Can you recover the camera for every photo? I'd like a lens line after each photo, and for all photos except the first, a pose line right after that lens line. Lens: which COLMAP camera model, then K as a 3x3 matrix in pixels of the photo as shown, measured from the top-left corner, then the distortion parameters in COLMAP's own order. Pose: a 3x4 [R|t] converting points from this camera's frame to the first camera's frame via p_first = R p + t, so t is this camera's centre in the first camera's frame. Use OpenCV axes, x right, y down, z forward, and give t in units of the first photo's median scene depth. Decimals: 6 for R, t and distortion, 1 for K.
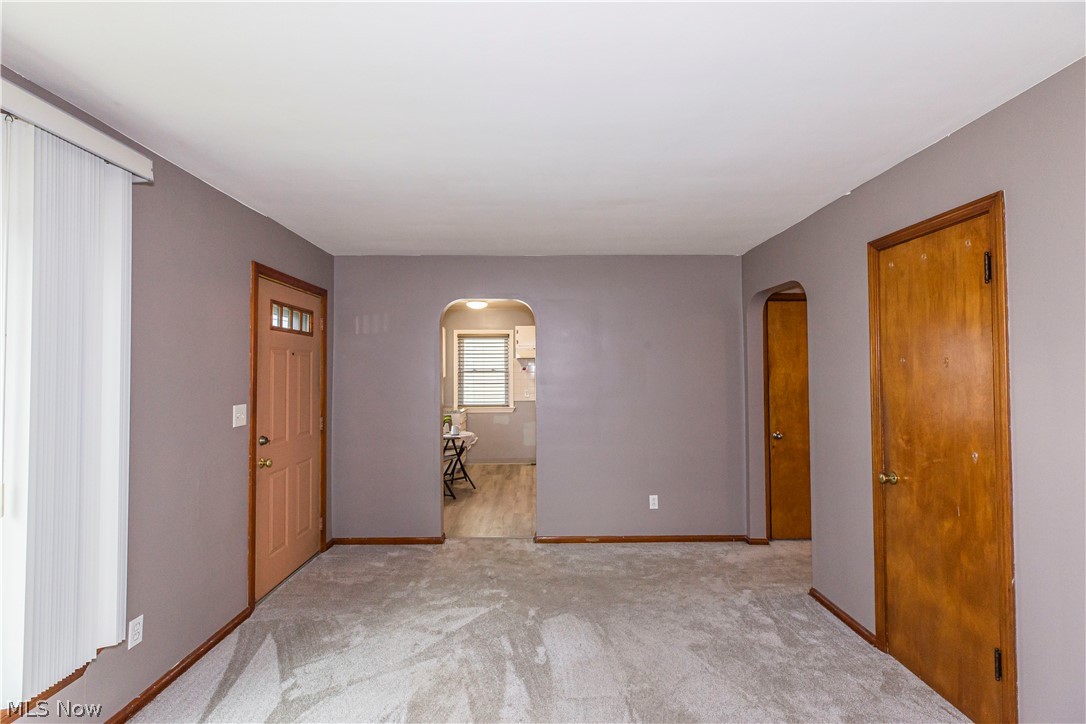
lens RADIAL K [[489.5, 0, 540.0], [0, 489.5, 360.1], [0, 0, 1]] dist [0.004282, 0.001082]
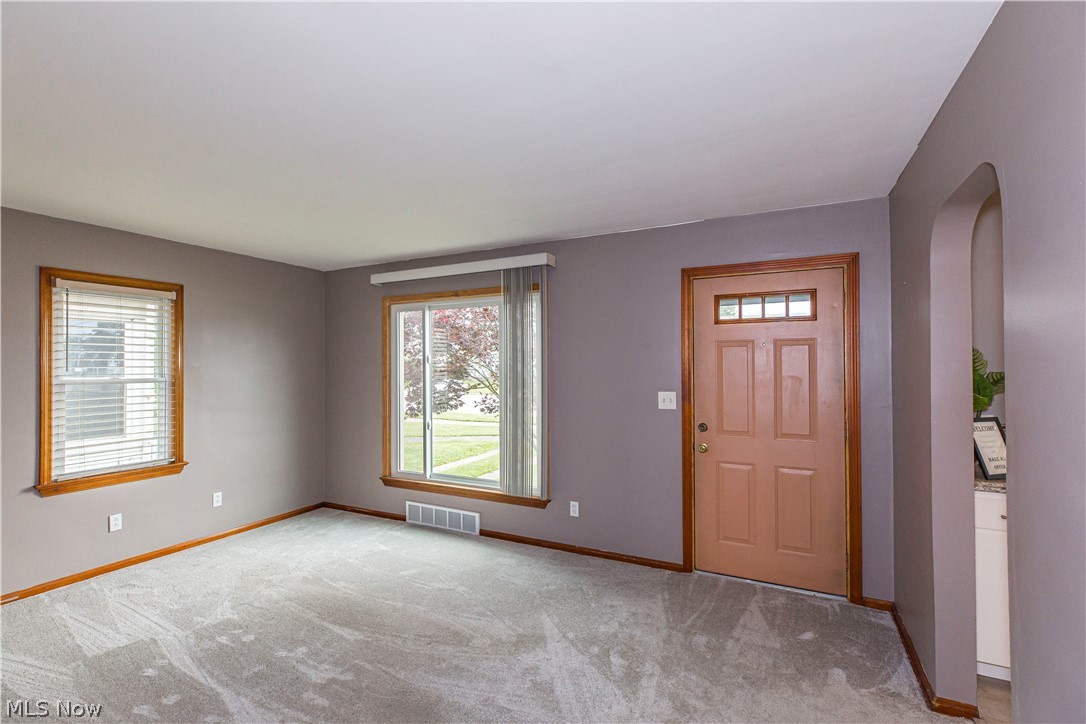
lens RADIAL K [[489.5, 0, 540.4], [0, 489.5, 361.6], [0, 0, 1]] dist [0.004282, 0.001082]
pose [[-0.455139, -0.002935, -0.890416, 0.572275], [0.029240, 0.999406, -0.018240, 0.026627], [0.889940, -0.034337, -0.454783, 1.176859]]
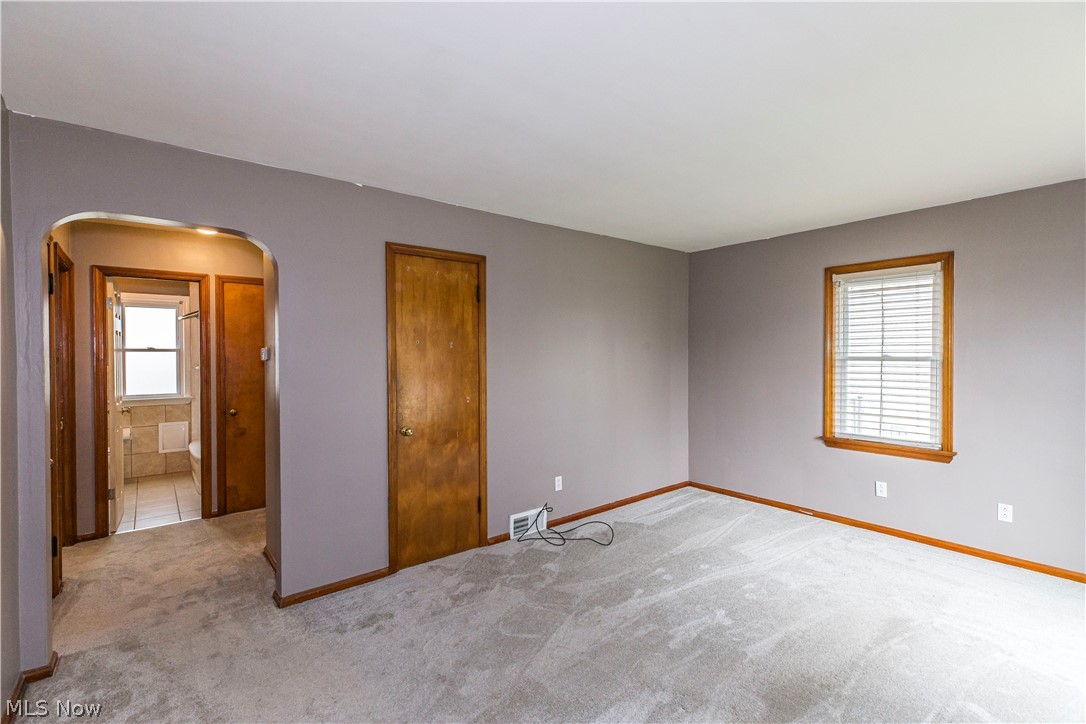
lens RADIAL K [[489.5, 0, 538.6], [0, 489.5, 357.7], [0, 0, 1]] dist [0.004282, 0.001082]
pose [[-0.625674, 0.000078, 0.780084, -0.409347], [-0.010461, 0.999909, -0.008490, 0.039728], [-0.780014, -0.013472, -0.625617, 1.214138]]
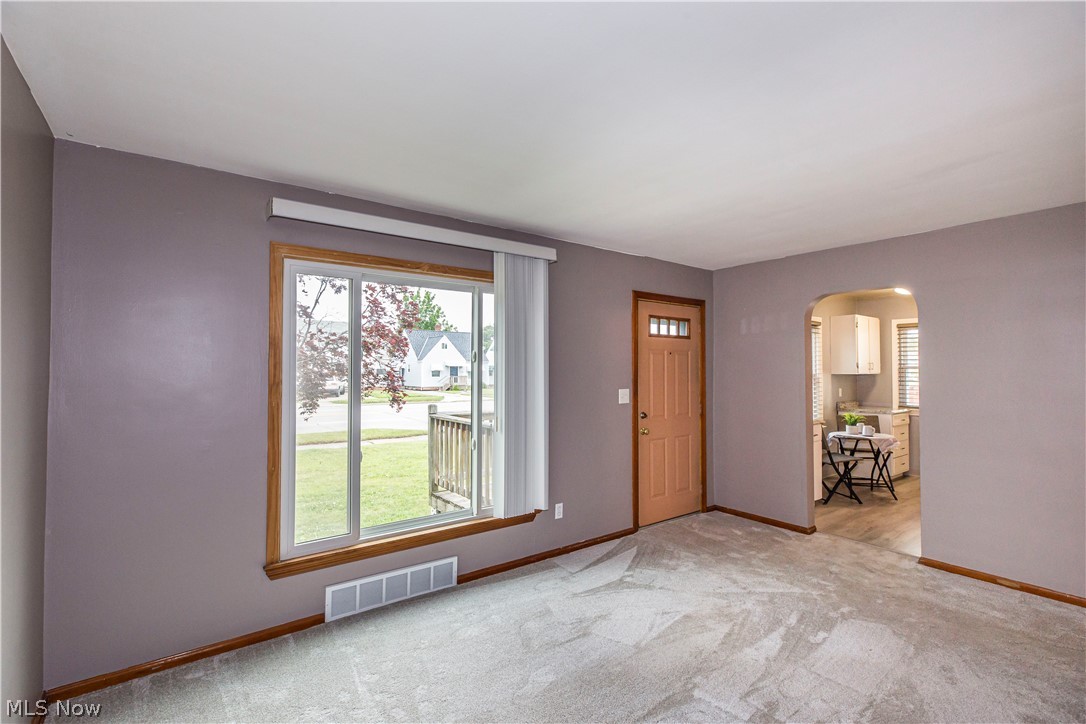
lens RADIAL K [[489.5, 0, 541.6], [0, 489.5, 360.2], [0, 0, 1]] dist [0.004282, 0.001082]
pose [[0.592761, -0.010114, -0.805315, 0.399986], [0.017338, 0.999850, 0.000204, -0.000793], [0.805192, -0.014083, 0.592848, -0.072212]]
